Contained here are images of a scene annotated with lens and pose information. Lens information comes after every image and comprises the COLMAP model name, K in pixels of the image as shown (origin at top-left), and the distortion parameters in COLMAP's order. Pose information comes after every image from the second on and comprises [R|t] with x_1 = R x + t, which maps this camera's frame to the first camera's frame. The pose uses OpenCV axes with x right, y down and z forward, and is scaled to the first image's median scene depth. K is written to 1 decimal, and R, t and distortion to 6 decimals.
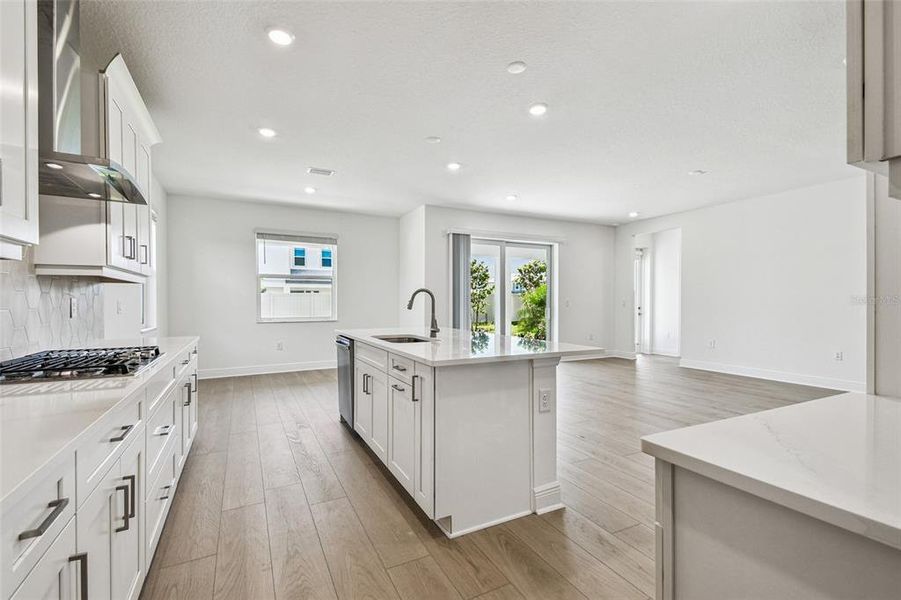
lens RADIAL K [[400.8, 0, 447.7], [0, 400.8, 303.2], [0, 0, 1]] dist [0.041493, -0.017659]
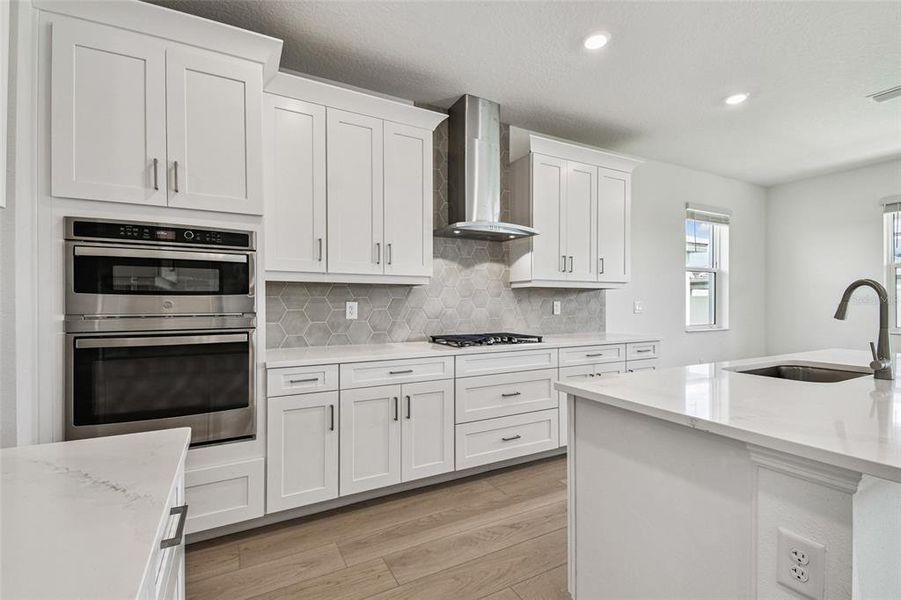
lens RADIAL K [[400.8, 0, 437.8], [0, 400.8, 302.1], [0, 0, 1]] dist [0.041493, -0.017659]
pose [[0.001681, -0.001697, -0.999997, 0.193886], [-0.005147, 0.999985, -0.001705, -0.002247], [0.999985, 0.005150, 0.001672, 0.201999]]
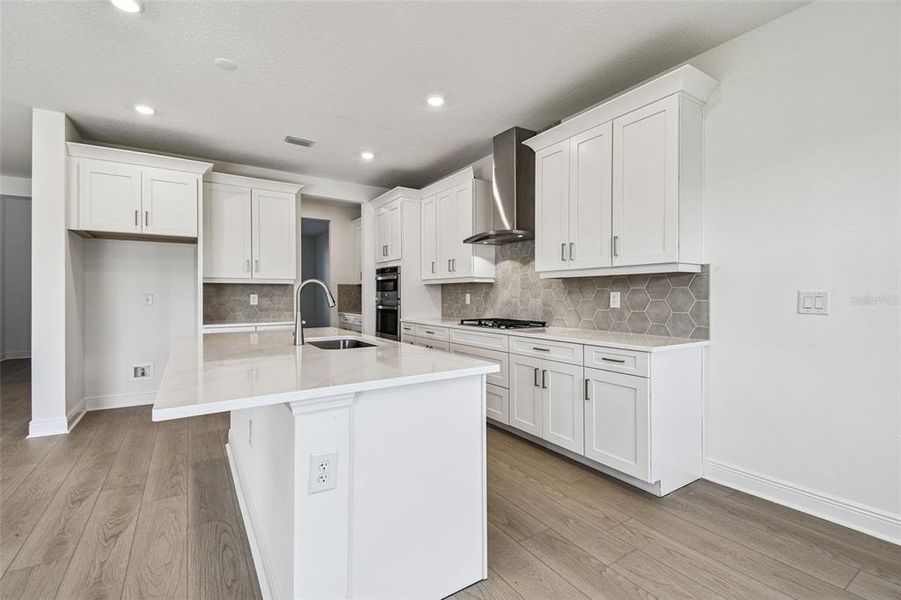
lens RADIAL K [[400.8, 0, 444.4], [0, 400.8, 295.0], [0, 0, 1]] dist [0.041493, -0.017659]
pose [[-0.995995, 0.004061, -0.089319, -0.099866], [0.003459, 0.999970, 0.006888, -0.005256], [0.089344, 0.006551, -0.995979, 0.764470]]
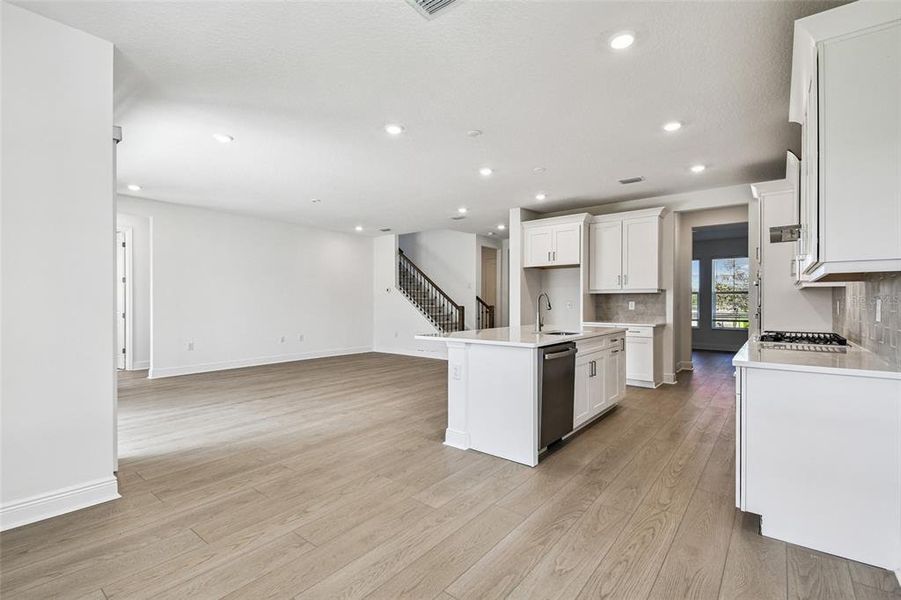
lens RADIAL K [[400.8, 0, 443.7], [0, 400.8, 304.7], [0, 0, 1]] dist [0.041493, -0.017659]
pose [[-0.395847, -0.004258, 0.918306, -0.467880], [0.002049, 0.999983, 0.005520, -0.001820], [-0.918314, 0.004067, -0.395832, 0.769695]]
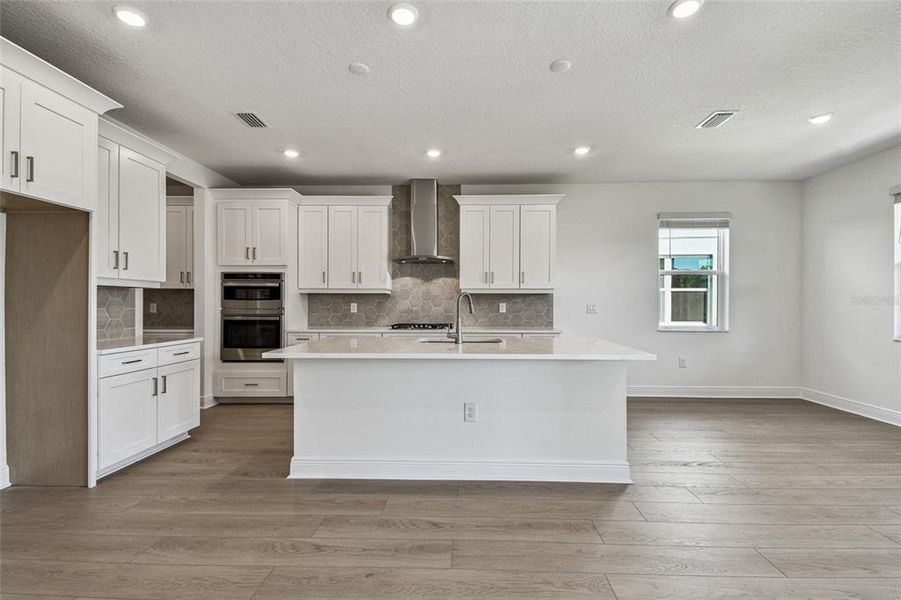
lens RADIAL K [[400.8, 0, 458.1], [0, 400.8, 306.1], [0, 0, 1]] dist [0.041493, -0.017659]
pose [[-0.481341, 0.003655, -0.876526, 0.343282], [-0.007391, 0.999939, 0.008228, -0.004849], [0.876503, 0.010439, -0.481284, 0.627912]]
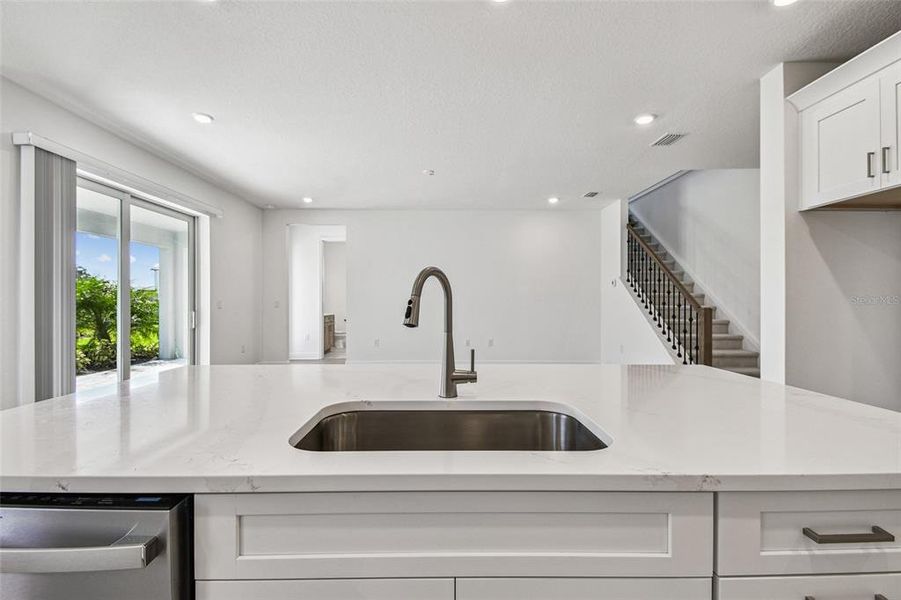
lens RADIAL K [[400.8, 0, 449.8], [0, 400.8, 300.8], [0, 0, 1]] dist [0.041493, -0.017659]
pose [[0.447142, 0.000305, 0.894463, -0.162448], [0.006285, 0.999974, -0.003483, -0.002976], [-0.894441, 0.007180, 0.447129, 0.357042]]
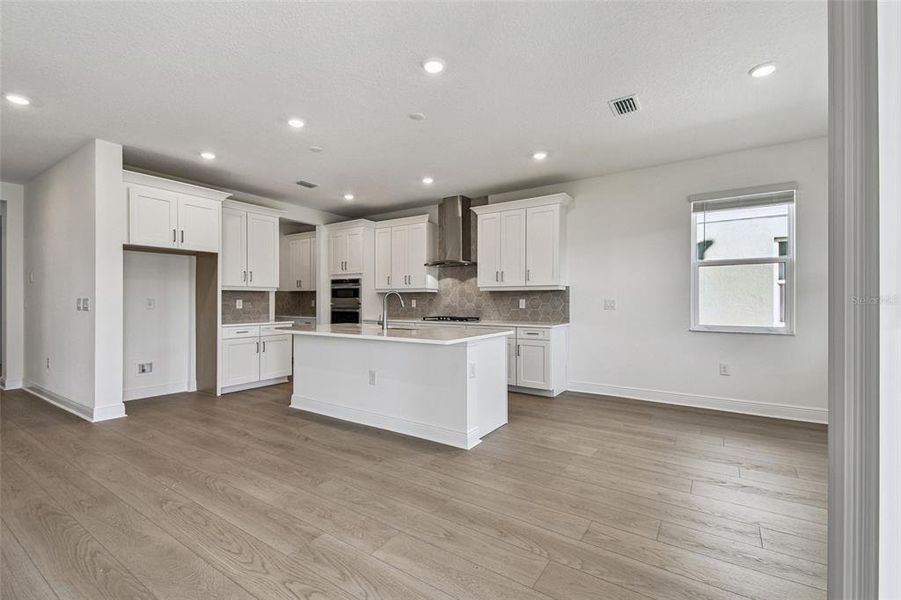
lens RADIAL K [[400.8, 0, 447.2], [0, 400.8, 299.9], [0, 0, 1]] dist [0.041493, -0.017659]
pose [[-0.878060, -0.000775, -0.478549, 0.174800], [-0.002761, 0.999990, 0.003446, -0.006103], [0.478542, 0.004347, -0.878054, 0.959438]]
